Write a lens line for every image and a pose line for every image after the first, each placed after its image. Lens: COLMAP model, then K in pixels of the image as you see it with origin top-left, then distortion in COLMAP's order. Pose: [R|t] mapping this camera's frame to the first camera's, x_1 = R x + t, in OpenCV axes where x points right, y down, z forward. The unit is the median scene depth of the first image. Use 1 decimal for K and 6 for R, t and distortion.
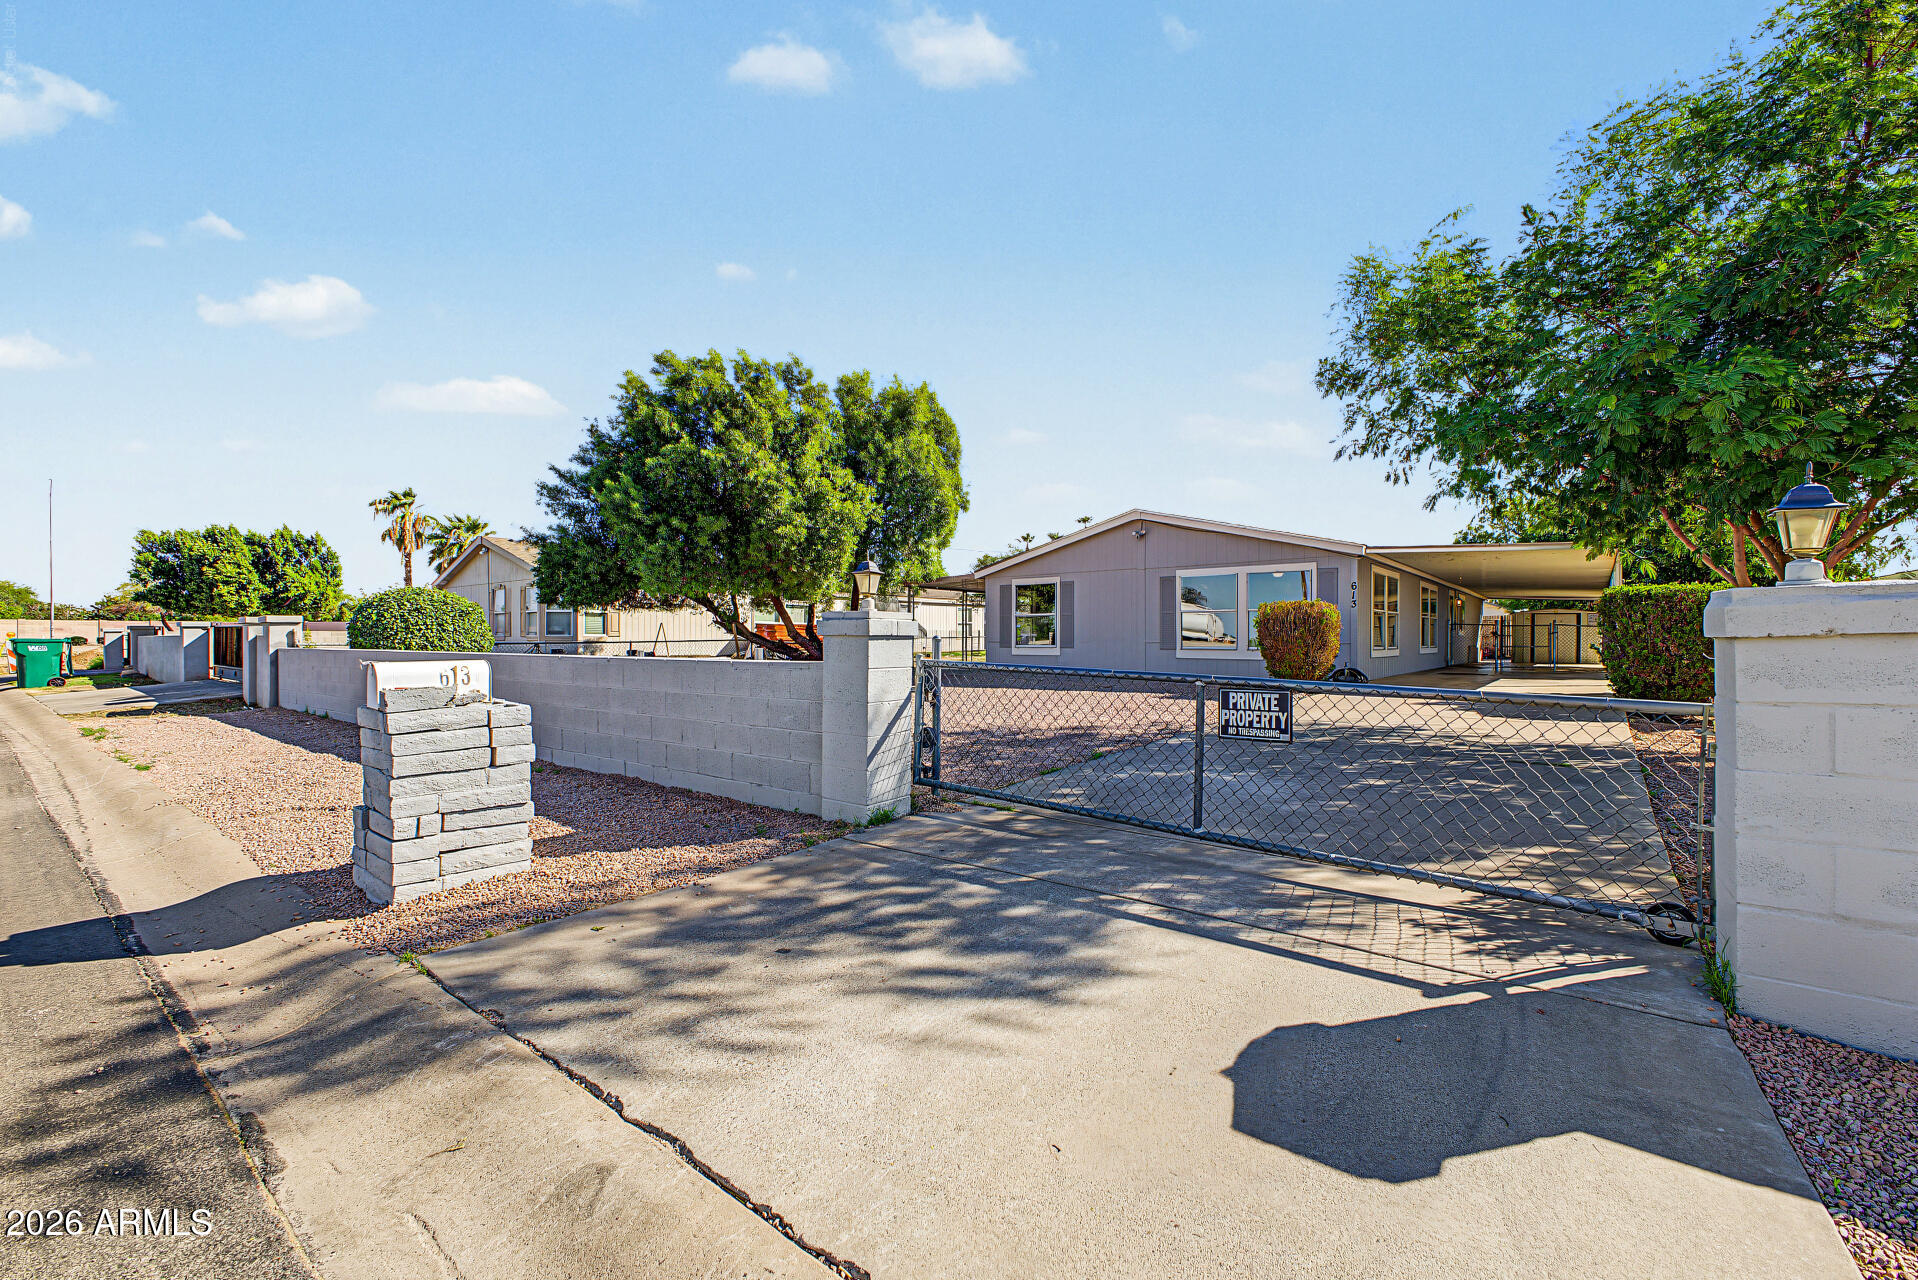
lens RADIAL K [[746.2, 0, 963.9], [0, 746.2, 632.8], [0, 0, 1]] dist [0.001938, 0.000532]
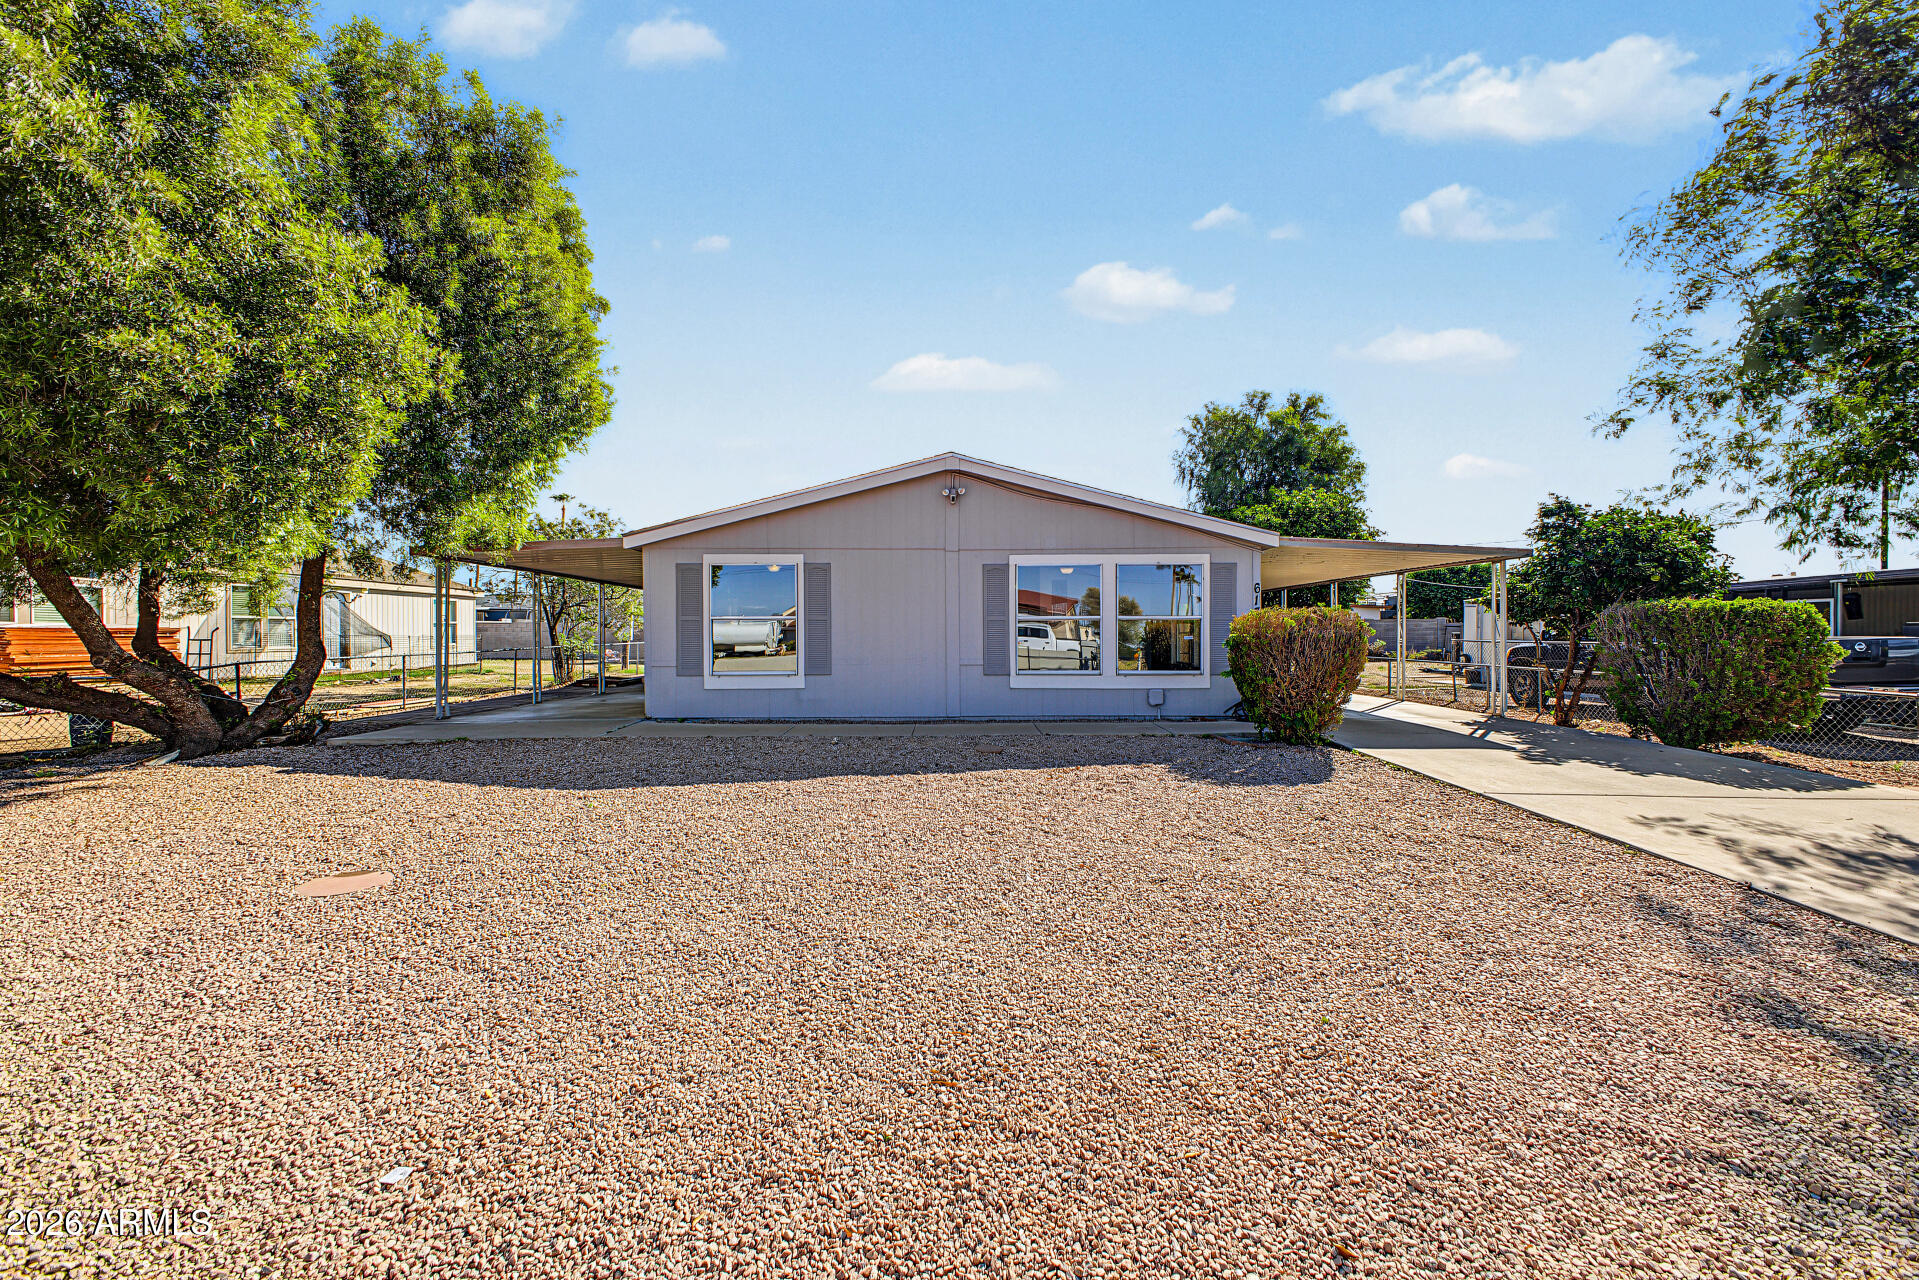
lens RADIAL K [[746.6, 0, 964.4], [0, 746.6, 632.8], [0, 0, 1]] dist [0.001938, 0.000532]
pose [[0.788799, -0.000894, 0.614650, -0.150234], [-0.000528, 0.999998, 0.002133, -0.016282], [-0.614650, -0.002007, 0.788797, 0.506370]]
